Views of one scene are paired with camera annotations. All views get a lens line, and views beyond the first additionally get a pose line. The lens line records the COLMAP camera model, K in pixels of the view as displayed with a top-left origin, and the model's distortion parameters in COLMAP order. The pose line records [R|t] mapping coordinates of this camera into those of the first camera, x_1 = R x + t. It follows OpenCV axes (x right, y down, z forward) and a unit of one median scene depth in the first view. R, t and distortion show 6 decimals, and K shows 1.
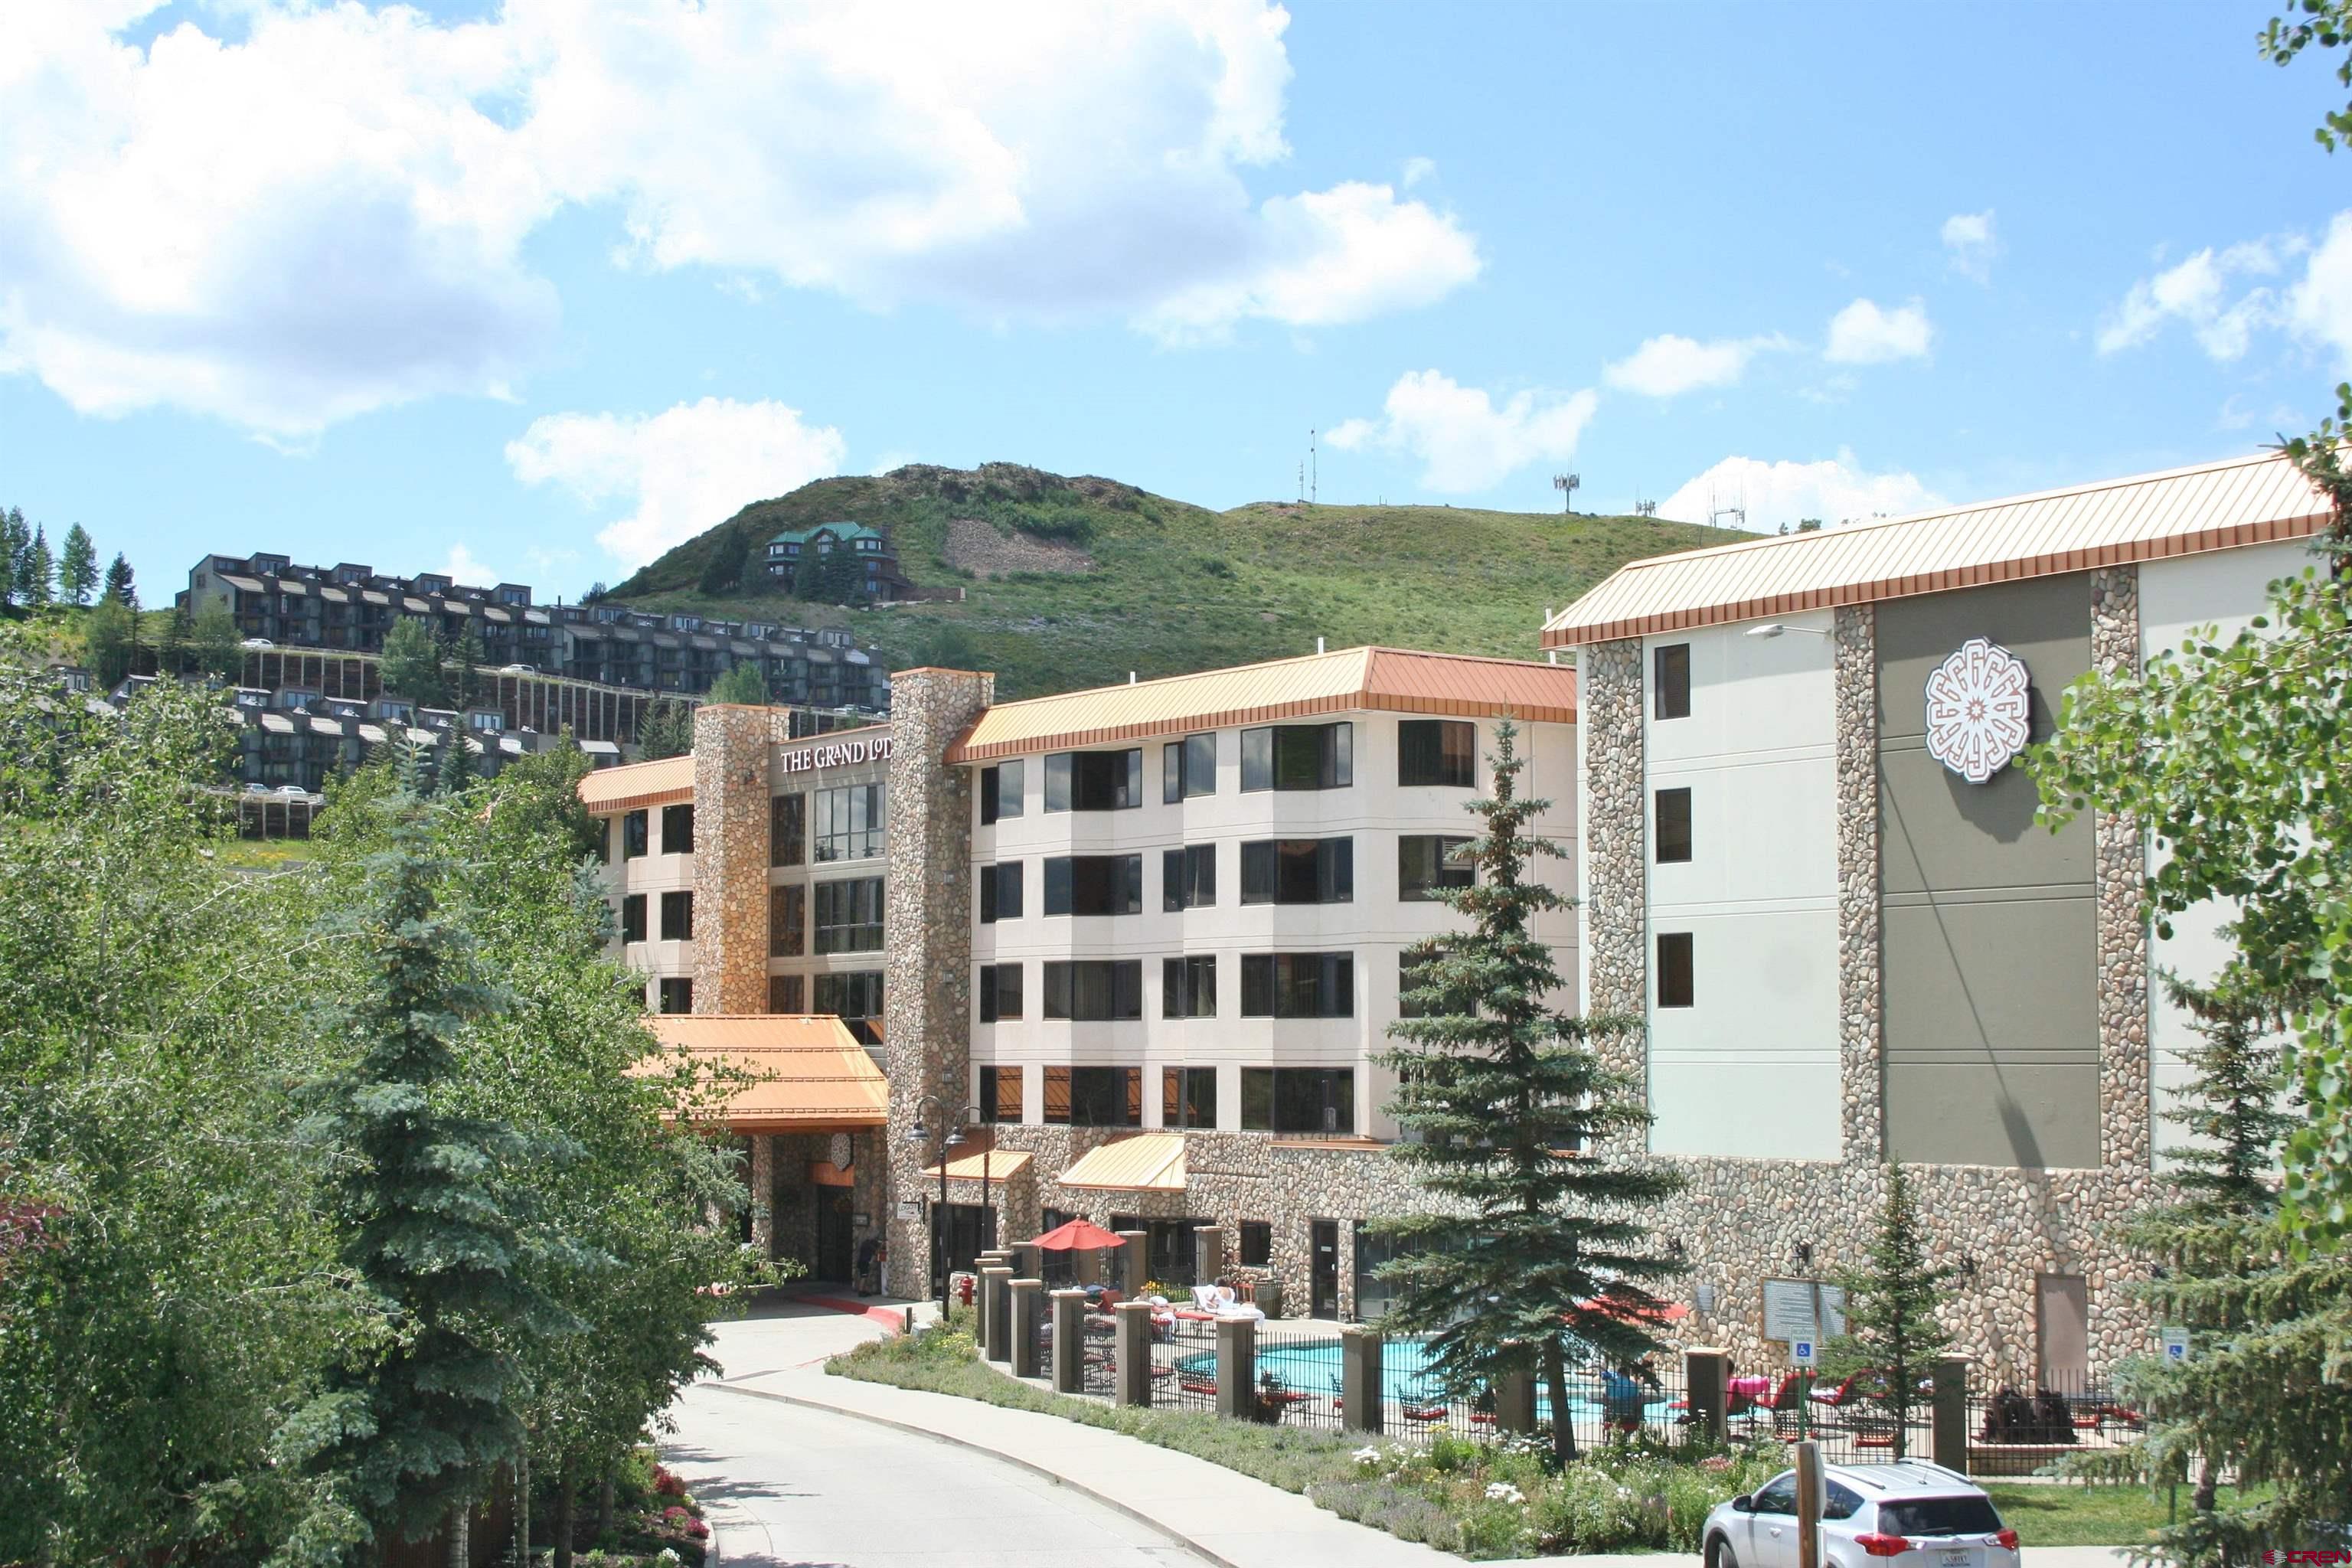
lens RADIAL K [[3367.7, 0, 1176.3], [0, 3367.7, 781.9], [0, 0, 1]] dist [-0.033075, 0.000000]
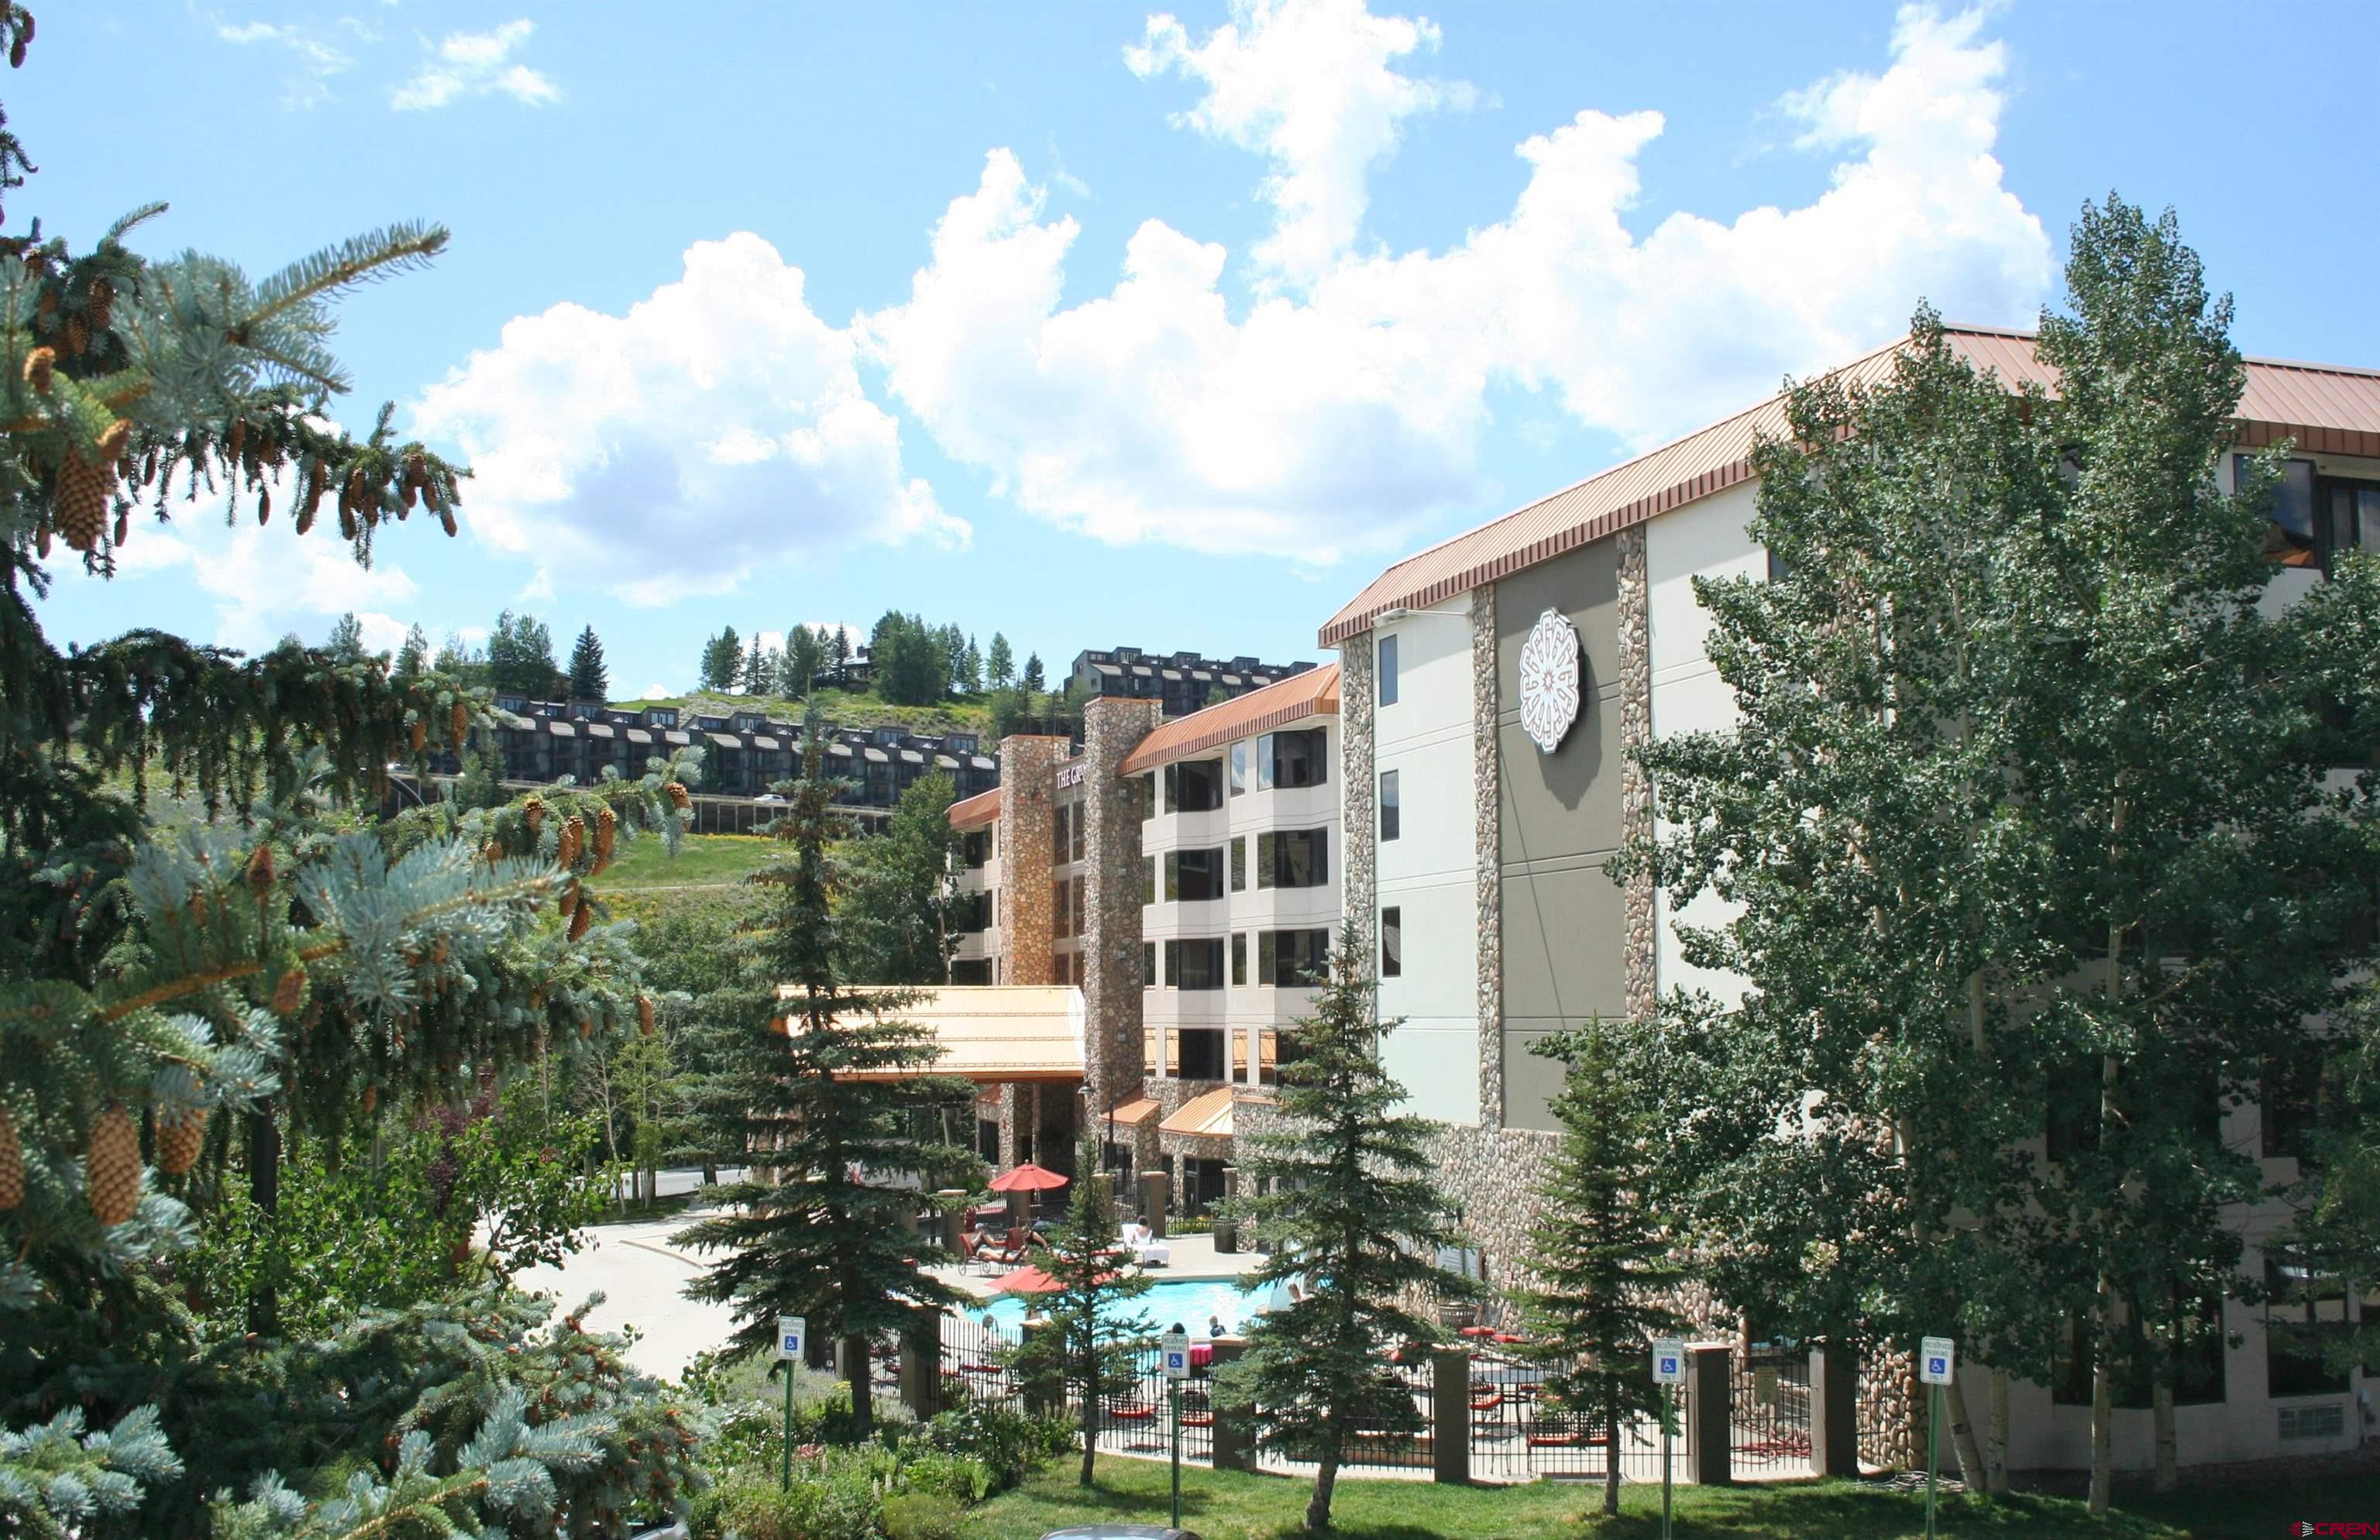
lens RADIAL K [[2493.7, 0, 1189.8], [0, 2493.7, 778.6], [0, 0, 1]] dist [-0.005382, 0.000000]
pose [[0.953282, -0.033079, -0.300266, 0.235708], [0.029575, 0.999431, -0.016207, 0.011185], [0.300631, 0.006569, 0.953718, 0.166242]]
